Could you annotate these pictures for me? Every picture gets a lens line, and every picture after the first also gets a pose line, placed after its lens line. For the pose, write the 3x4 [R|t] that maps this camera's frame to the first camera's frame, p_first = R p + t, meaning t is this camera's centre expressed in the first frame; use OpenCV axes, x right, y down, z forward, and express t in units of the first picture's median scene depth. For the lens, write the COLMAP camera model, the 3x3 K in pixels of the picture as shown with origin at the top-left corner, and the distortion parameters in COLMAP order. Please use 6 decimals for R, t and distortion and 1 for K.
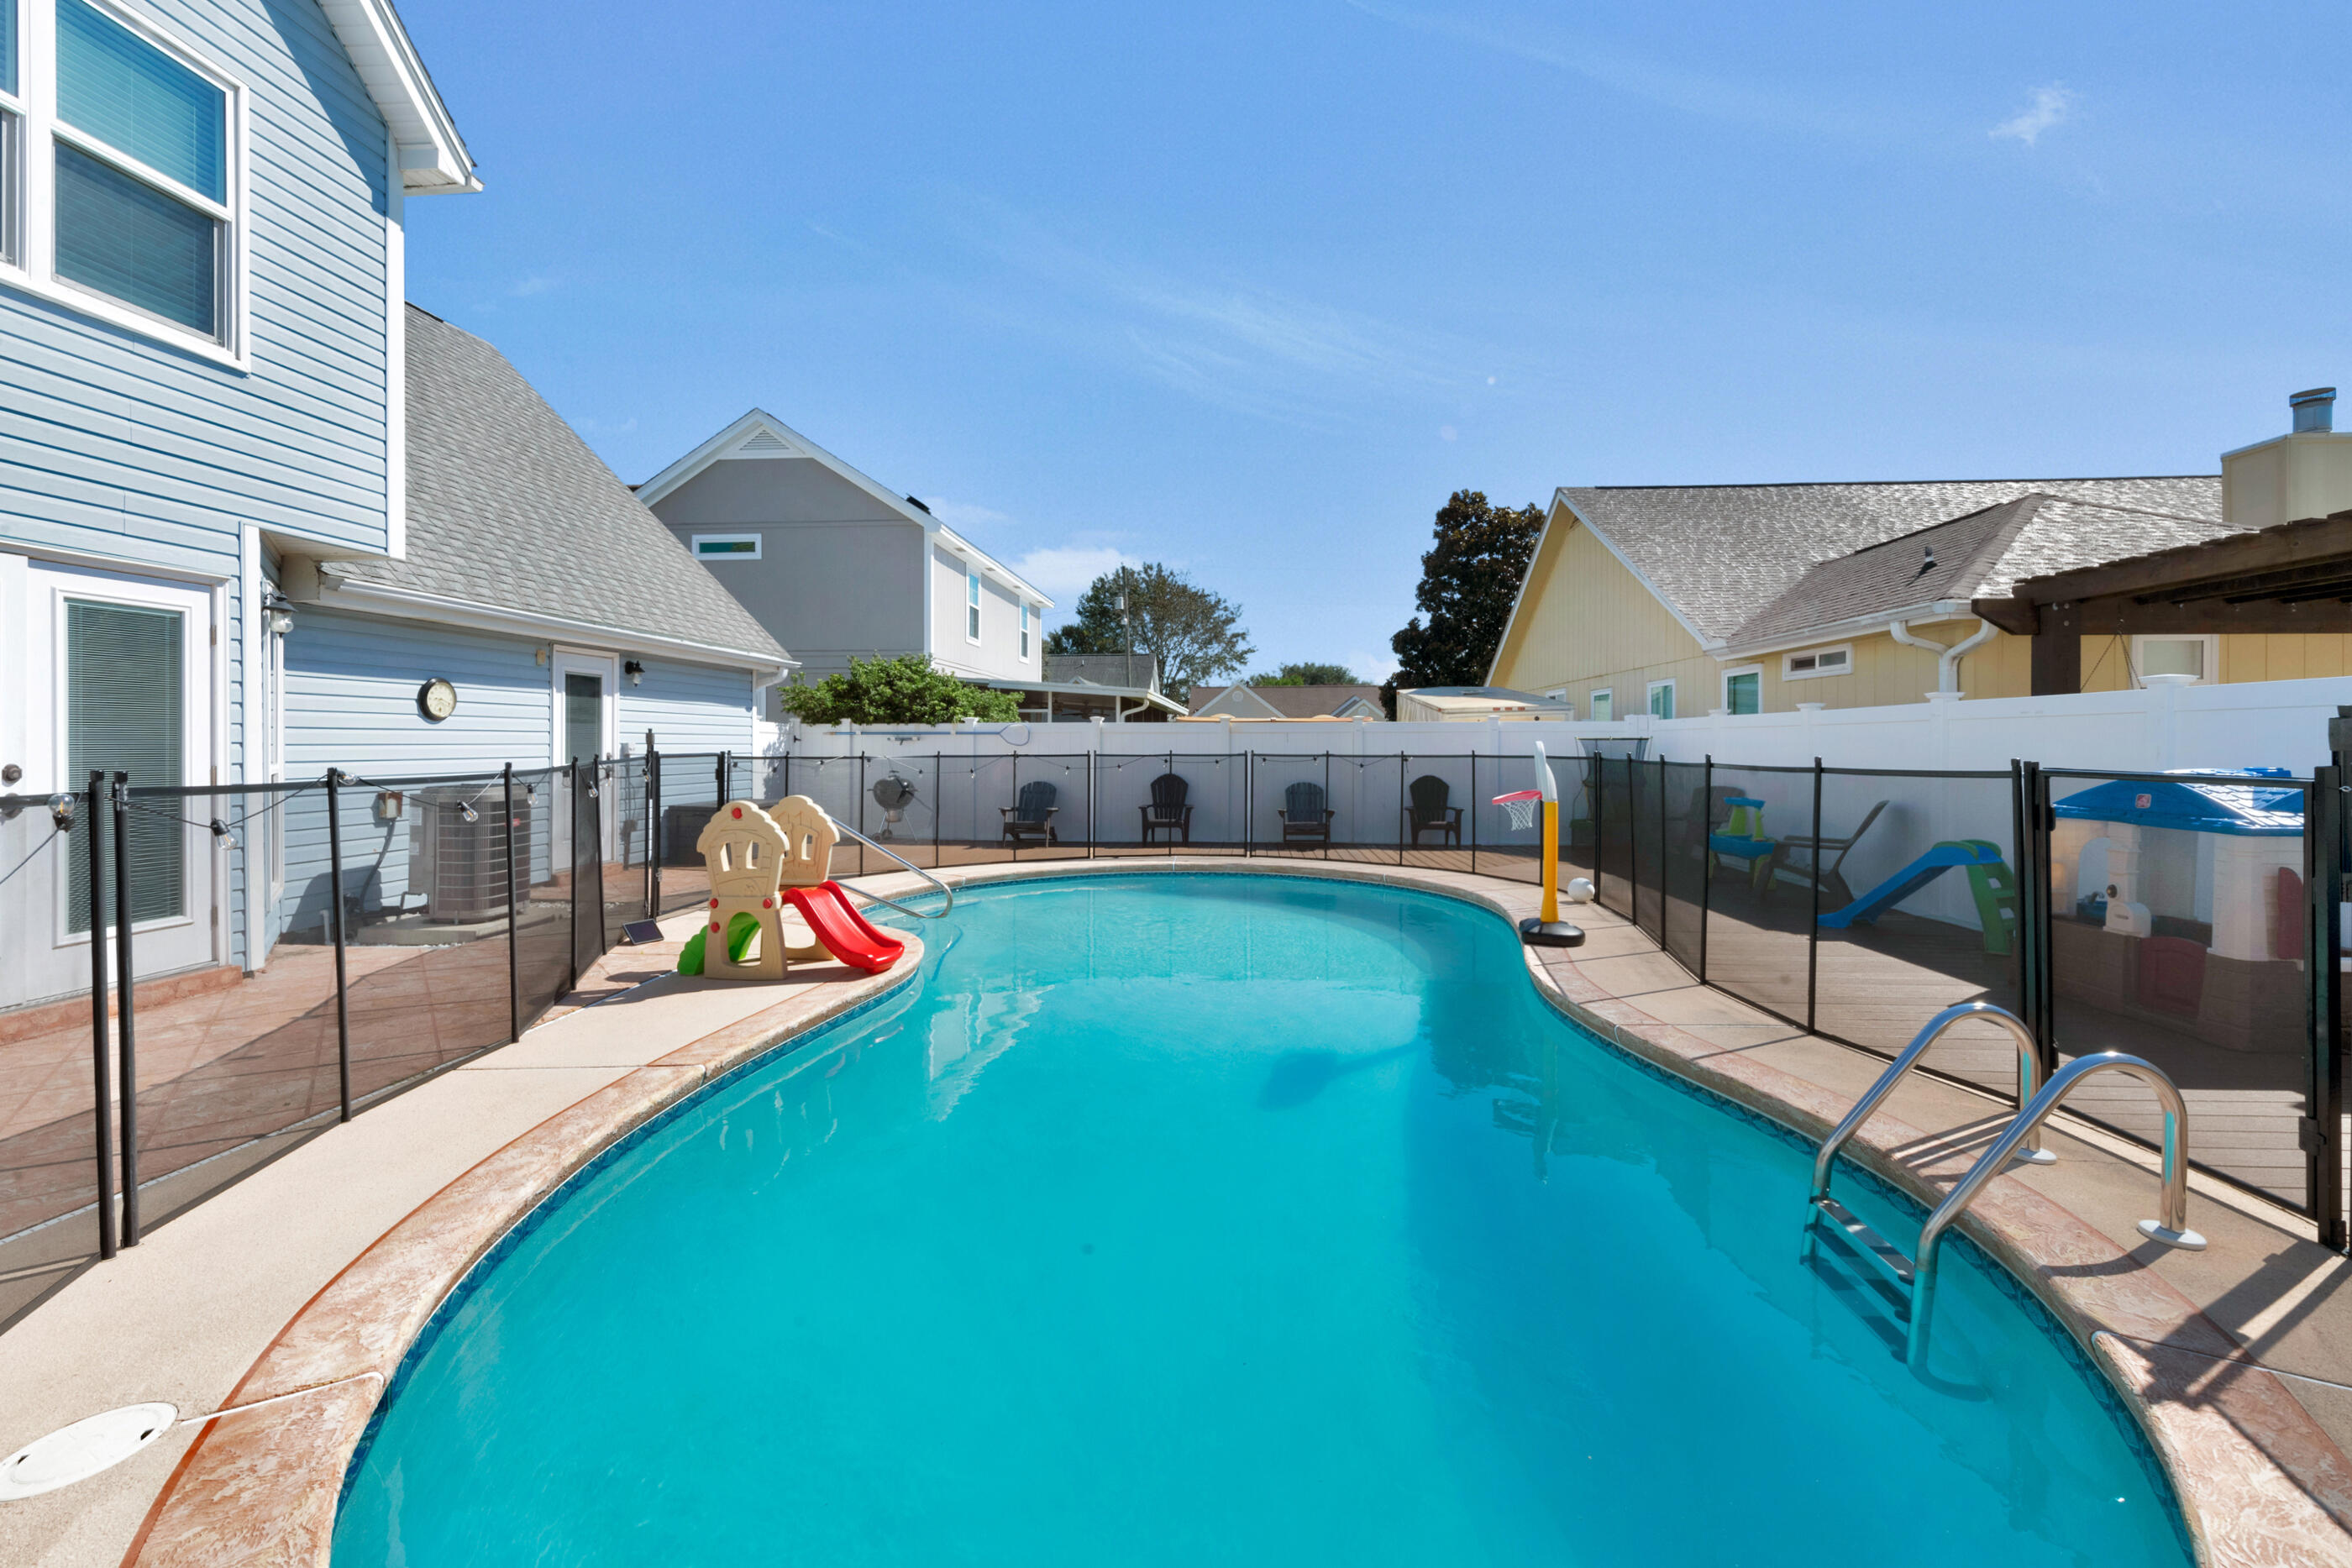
lens RADIAL K [[947.9, 0, 1161.4], [0, 947.9, 755.0], [0, 0, 1]] dist [-0.006861, 0.001292]
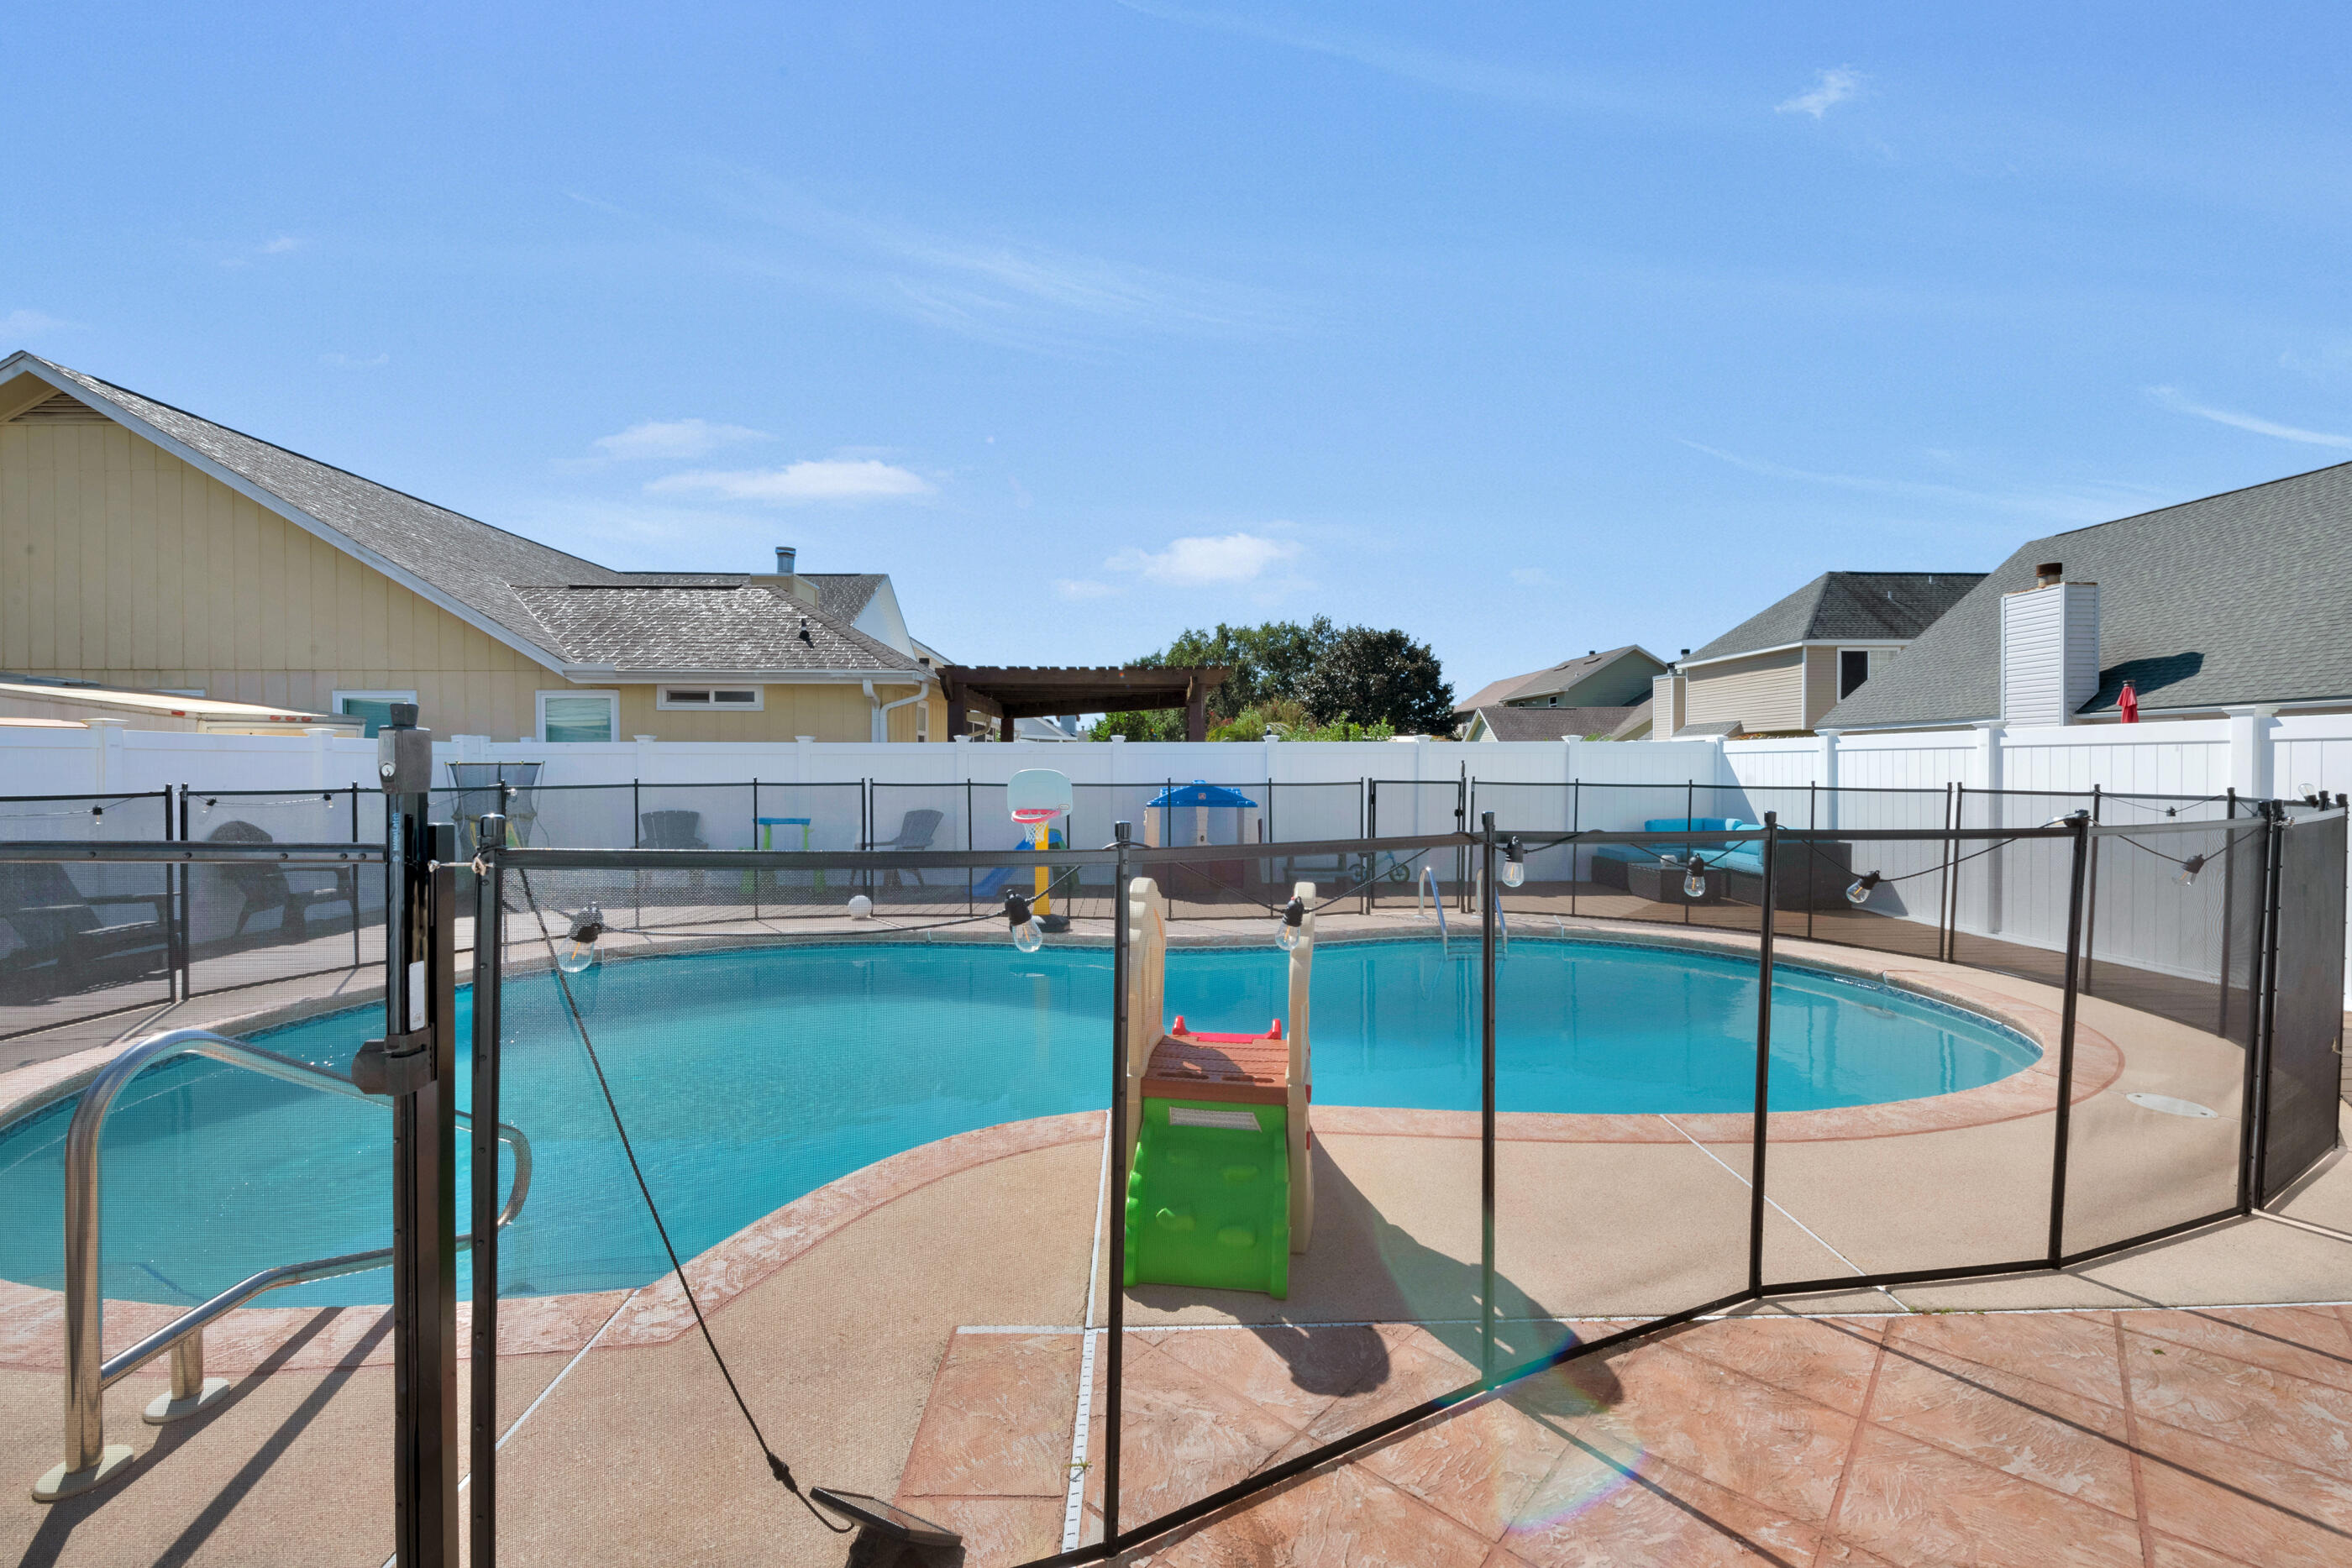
lens RADIAL K [[947.9, 0, 1172.2], [0, 947.9, 781.0], [0, 0, 1]] dist [-0.006861, 0.001292]
pose [[-0.139471, -0.012055, 0.990153, -0.382415], [0.011636, 0.999837, 0.013812, -0.005925], [-0.990158, 0.013448, -0.139308, 0.462237]]
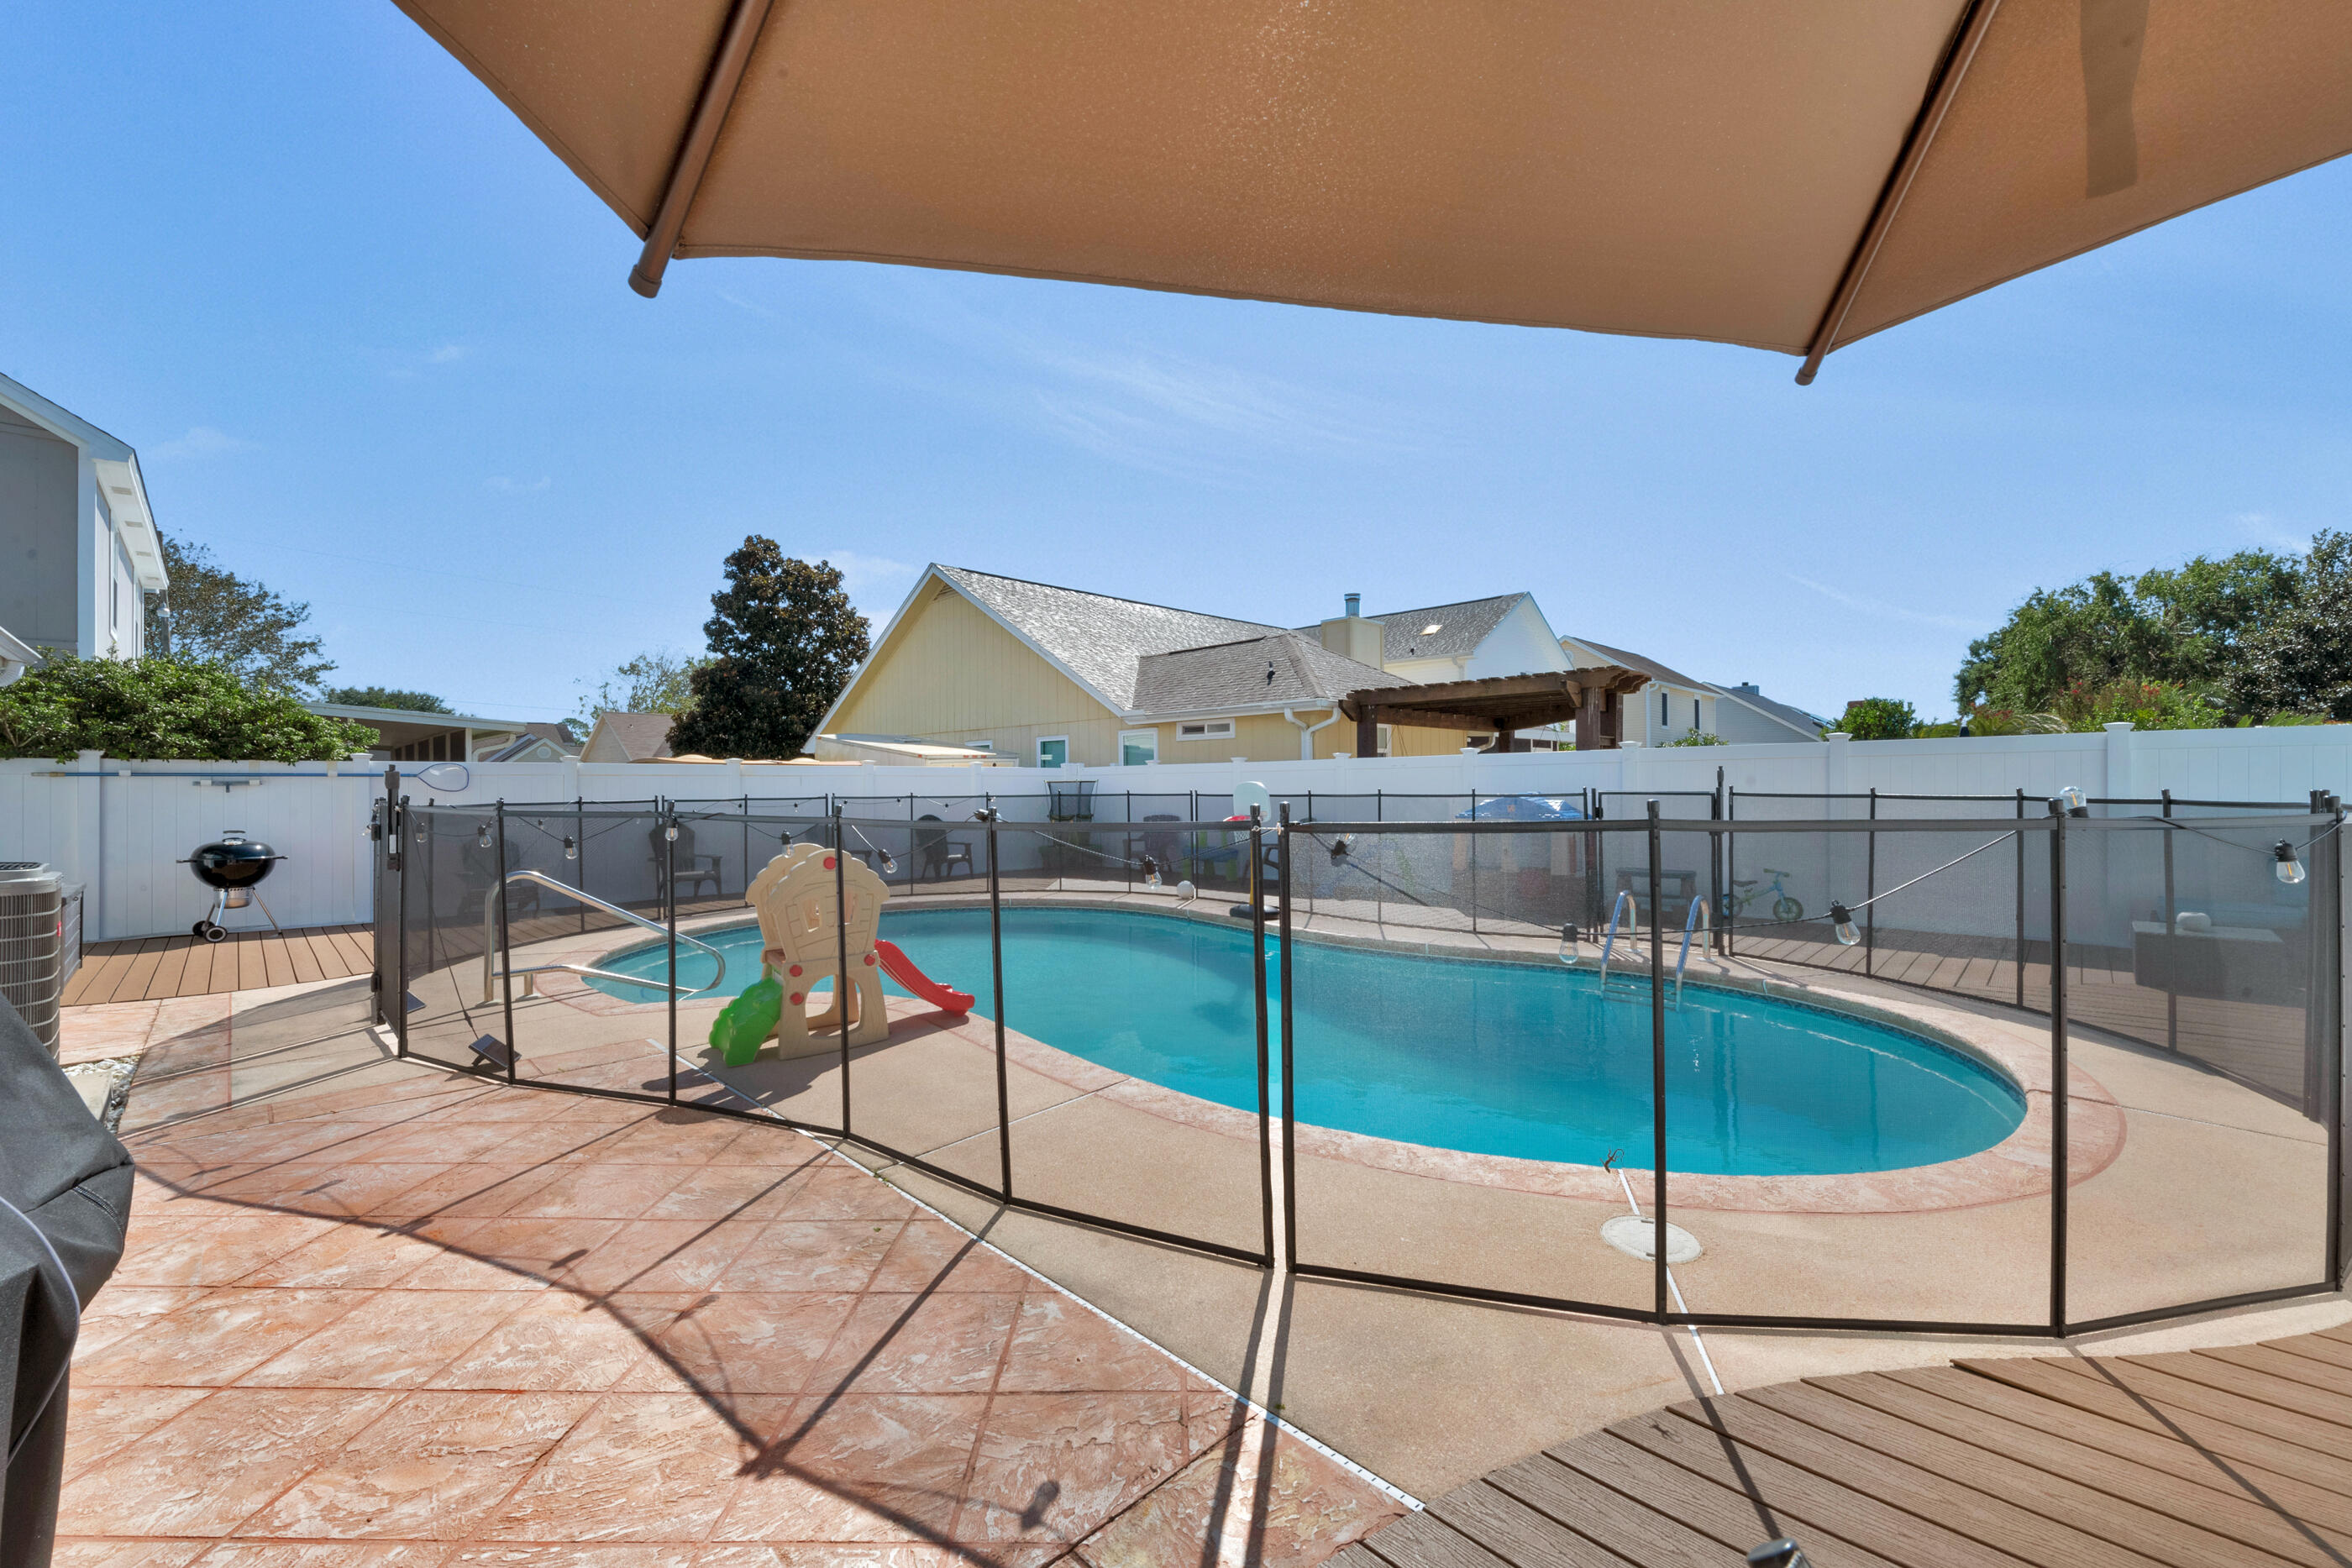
lens RADIAL K [[947.9, 0, 1175.7], [0, 947.9, 774.4], [0, 0, 1]] dist [-0.006861, 0.001292]
pose [[0.634870, 0.005200, 0.772602, -0.366359], [0.016626, 0.999654, -0.020390, 0.001640], [-0.772440, 0.025790, 0.634564, 0.071723]]
